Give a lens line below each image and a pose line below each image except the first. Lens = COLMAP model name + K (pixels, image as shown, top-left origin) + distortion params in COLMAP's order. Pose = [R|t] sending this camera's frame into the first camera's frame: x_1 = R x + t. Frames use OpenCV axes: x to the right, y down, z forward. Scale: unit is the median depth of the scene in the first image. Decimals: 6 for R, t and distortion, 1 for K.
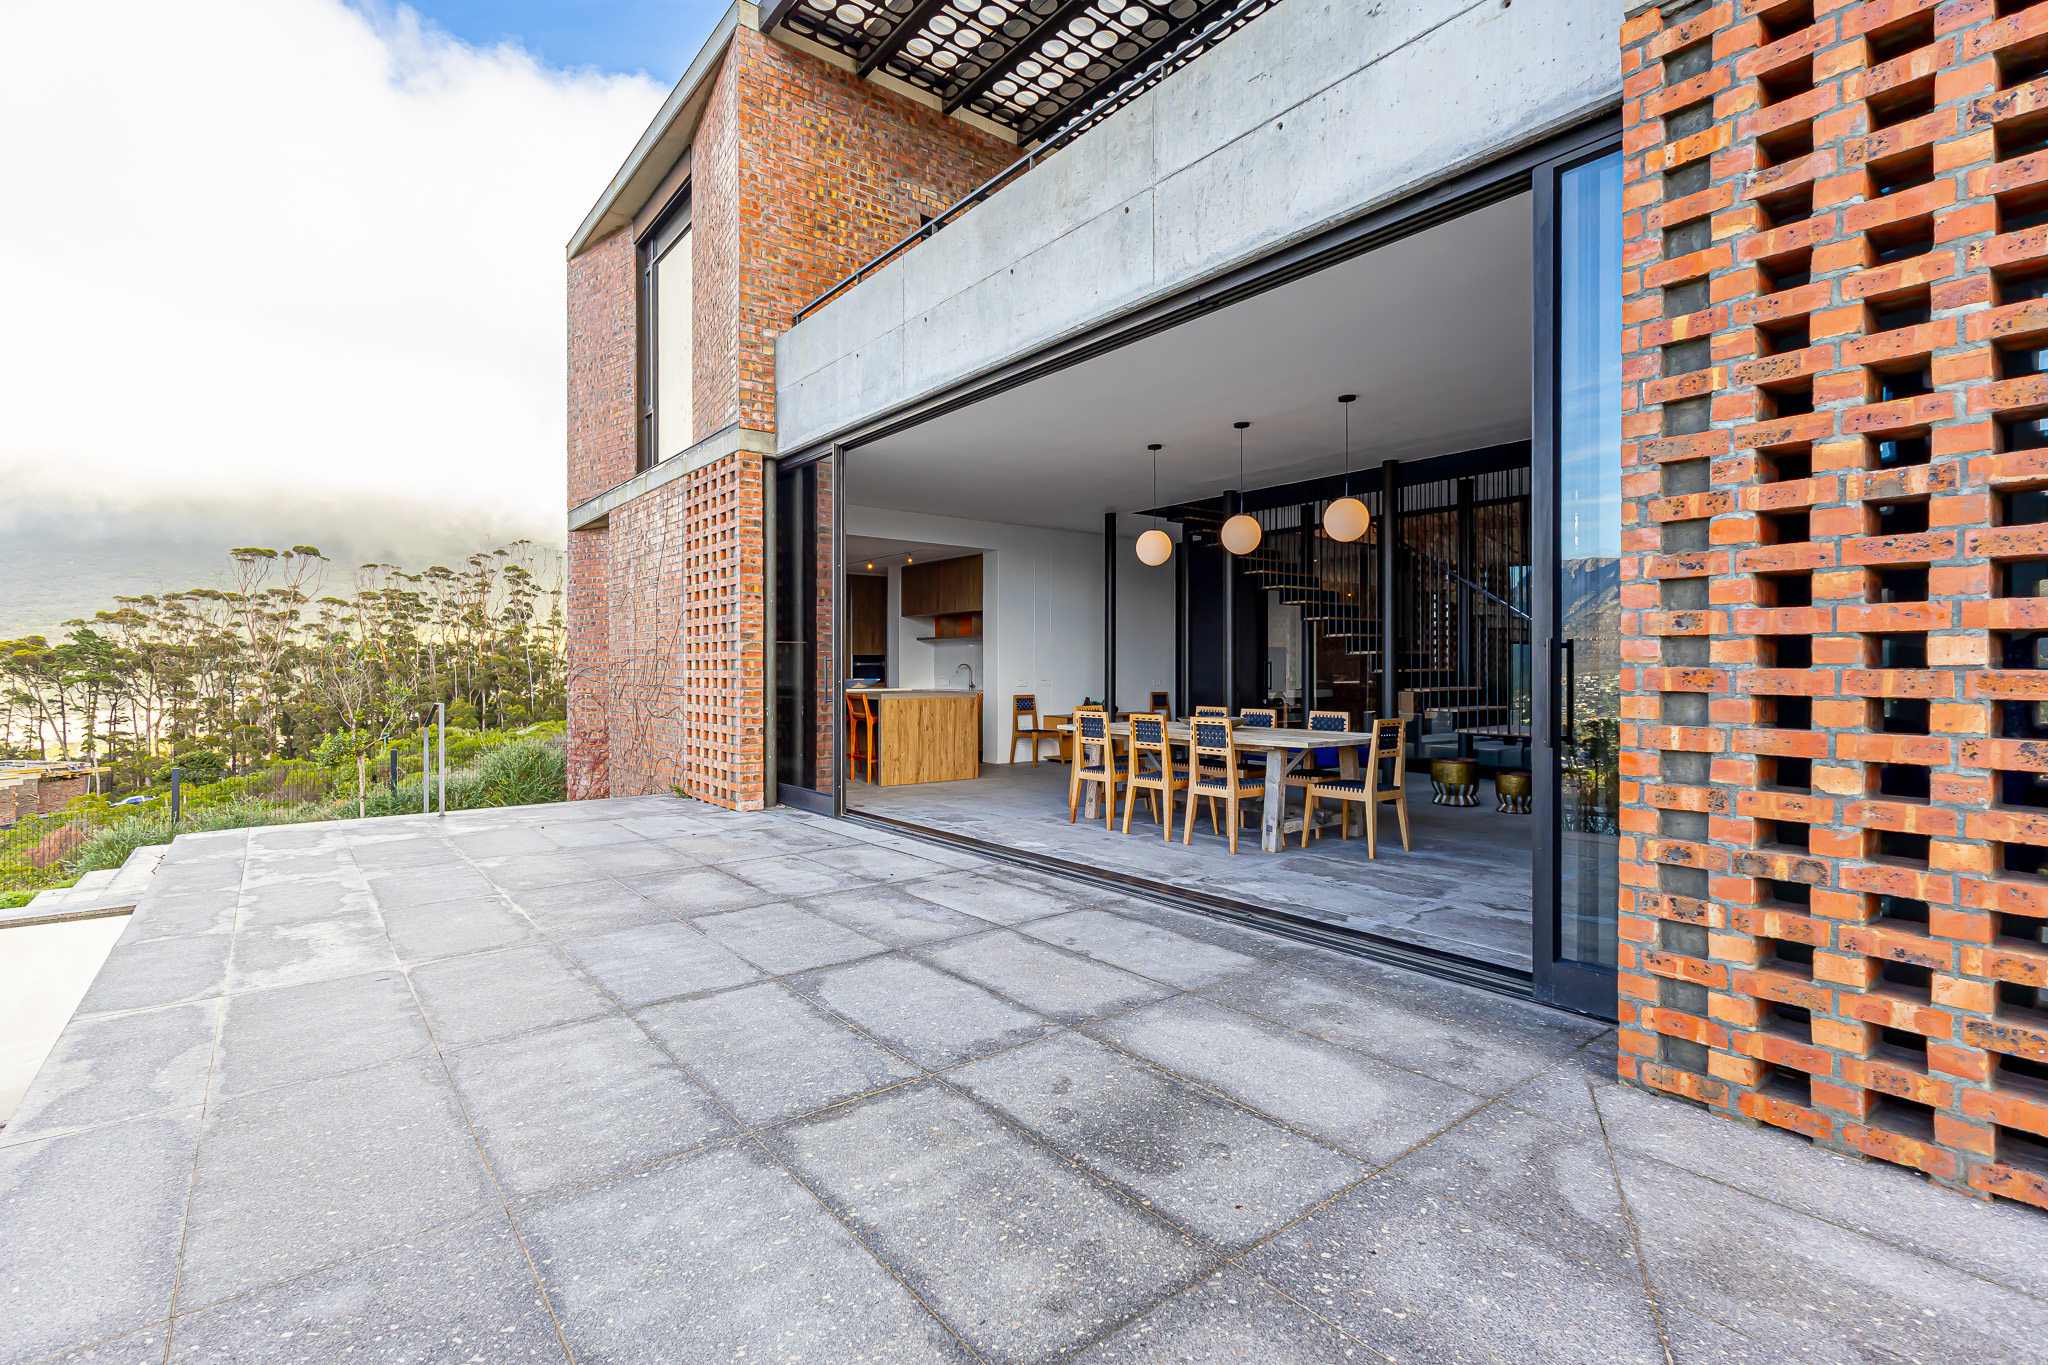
lens RADIAL K [[954.1, 0, 1032.5], [0, 954.1, 674.4], [0, 0, 1]] dist [0.001855, 0.002846]
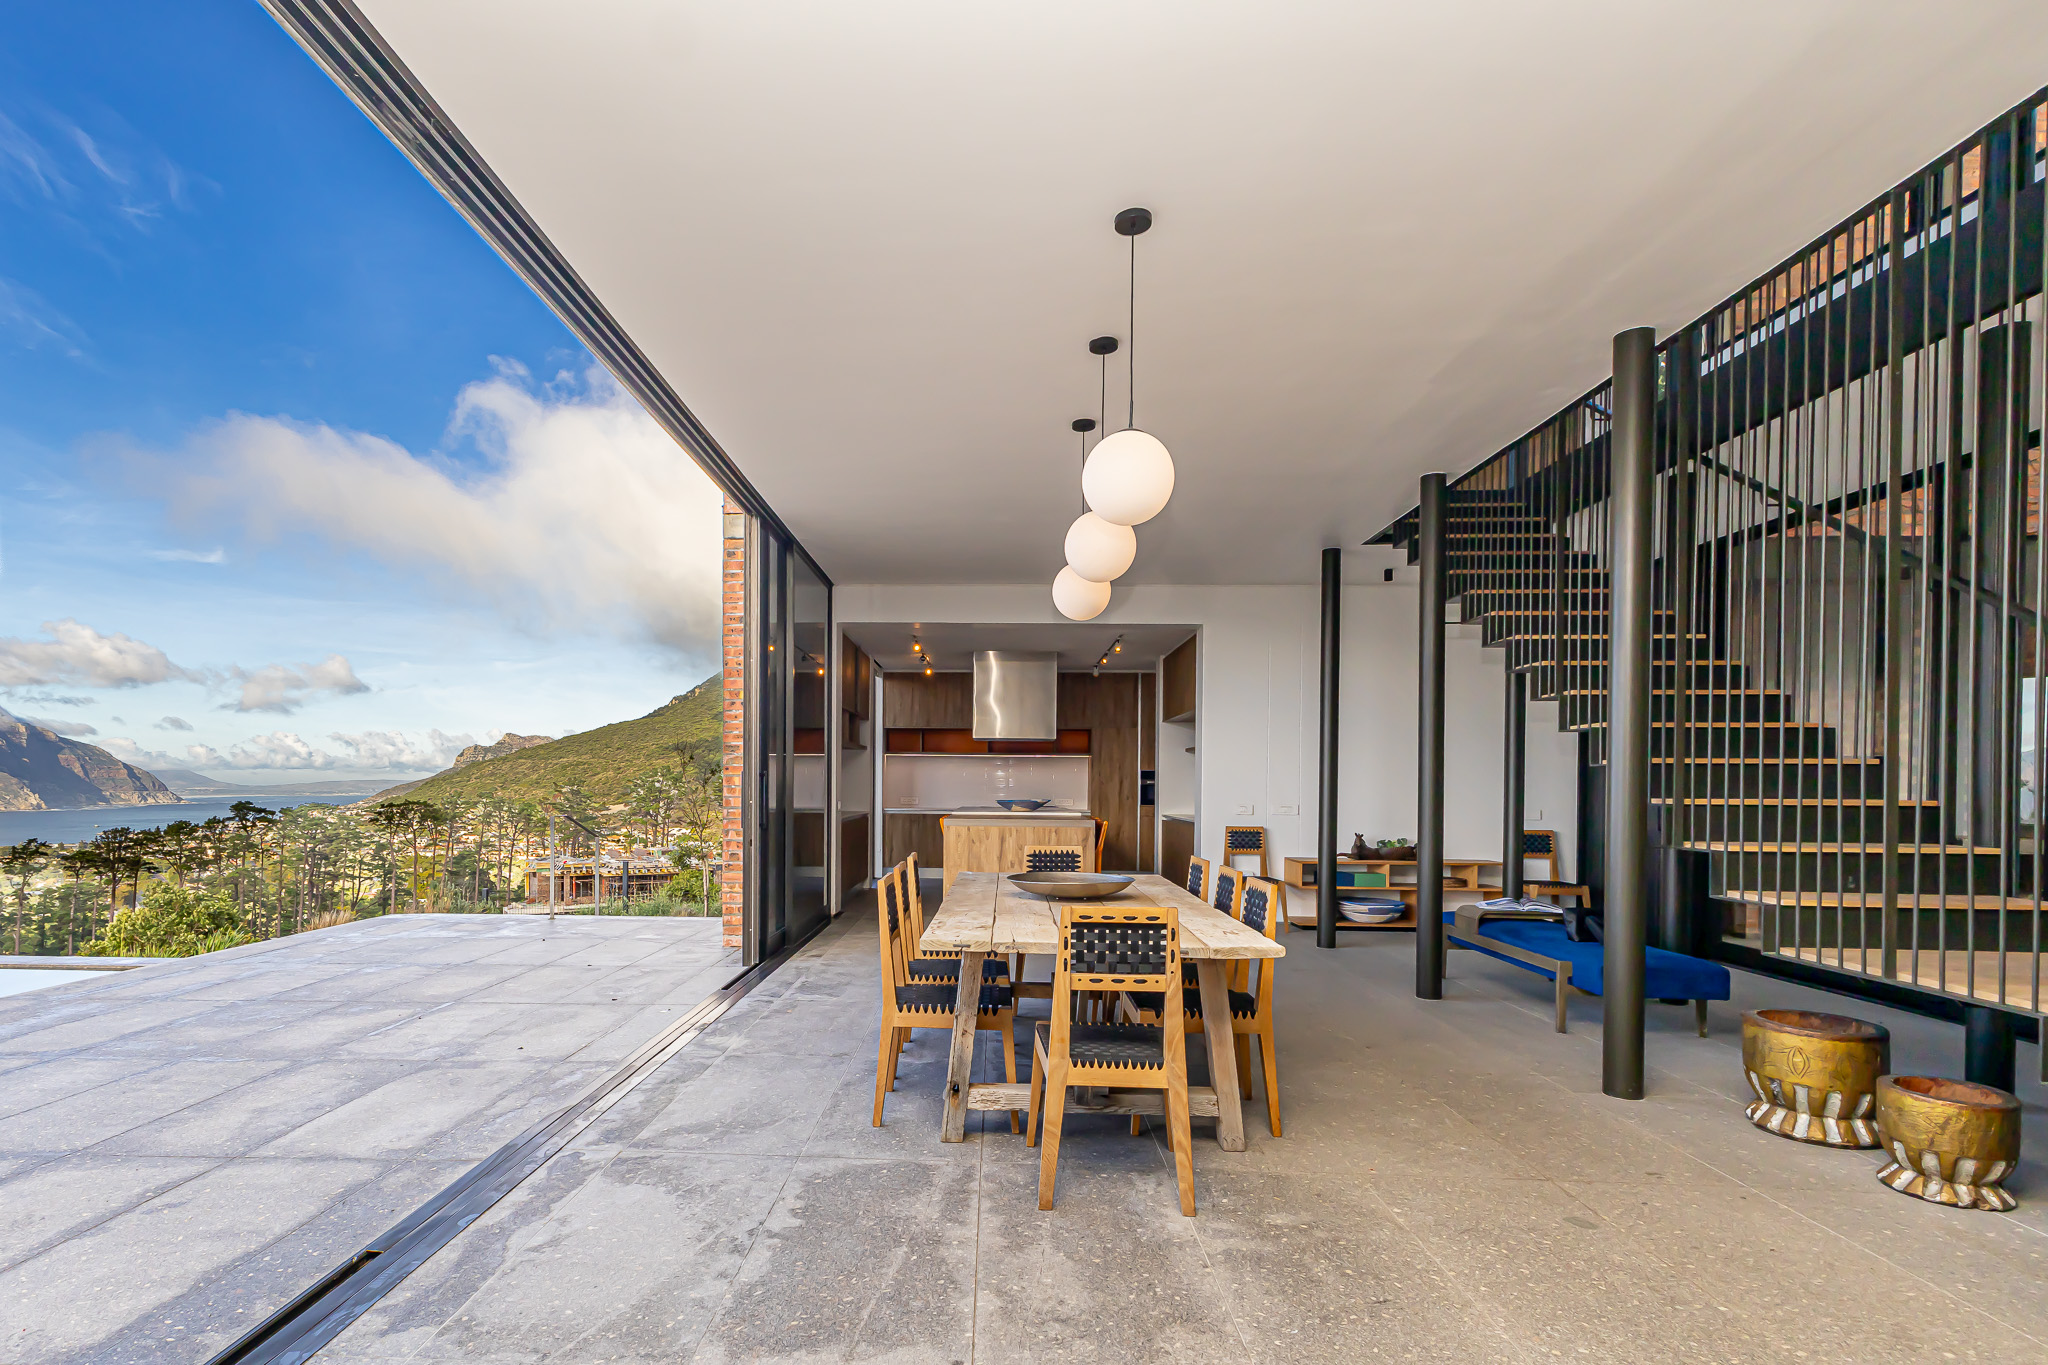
lens RADIAL K [[993.7, 0, 929.5], [0, 993.7, 790.3], [0, 0, 1]] dist [0.018852, -0.003485]
pose [[0.736708, 0.009076, -0.676150, 0.464082], [-0.010919, 0.999939, 0.001525, -0.005570], [0.676123, 0.006259, 0.736762, 0.445447]]
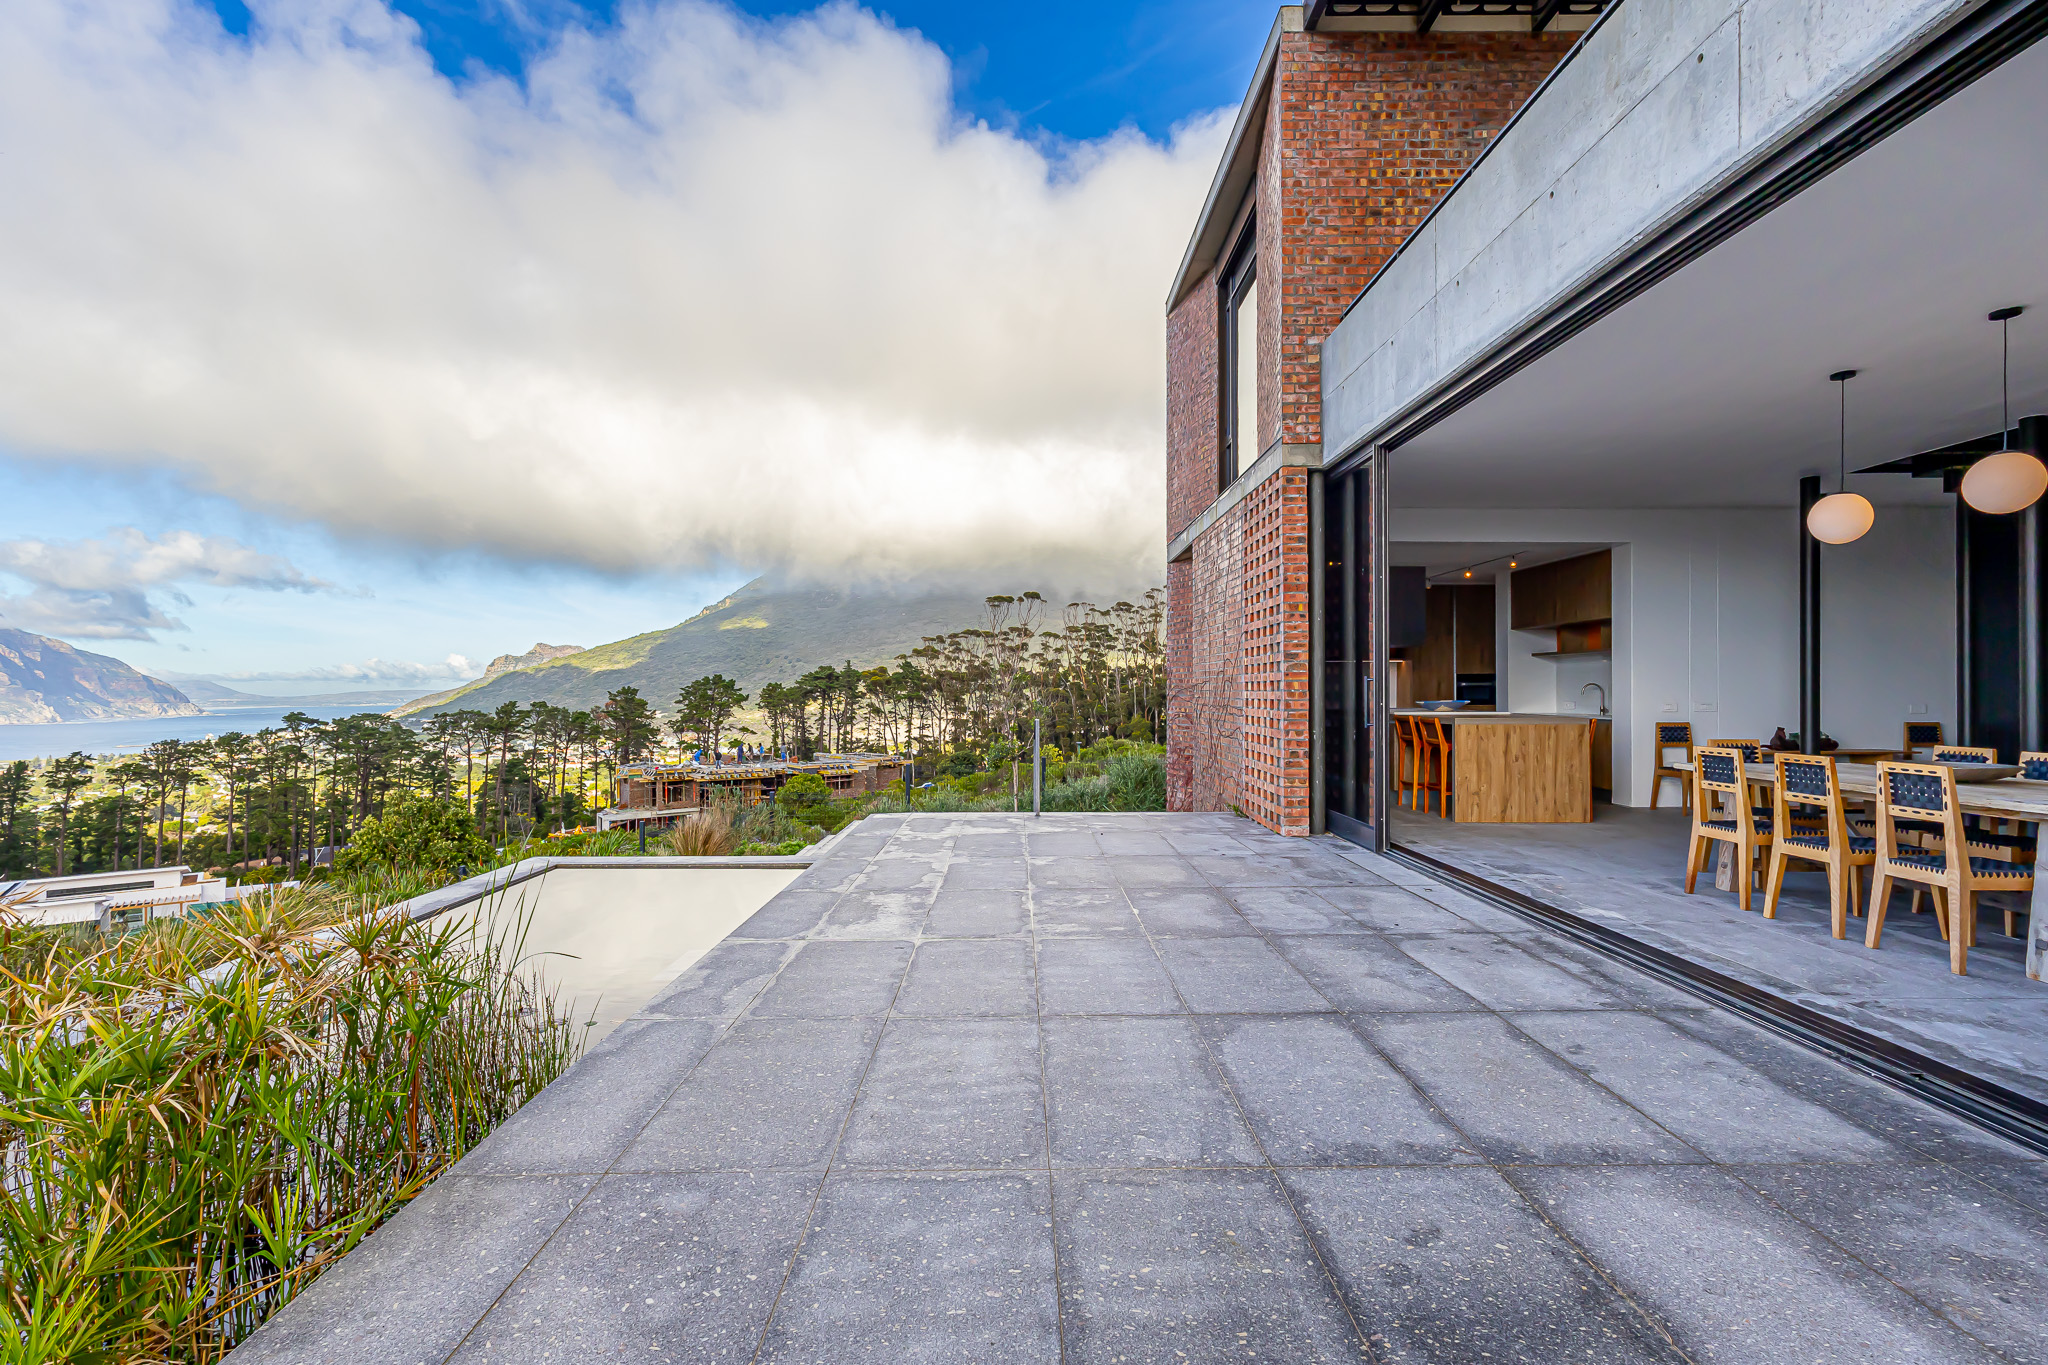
lens RADIAL K [[954.1, 0, 1019.2], [0, 954.1, 687.3], [0, 0, 1]] dist [0.001855, 0.002846]
pose [[0.782957, -0.002499, -0.622070, 0.088061], [-0.002112, 0.999975, -0.006675, -0.001389], [0.622072, 0.006541, 0.782933, 0.066893]]
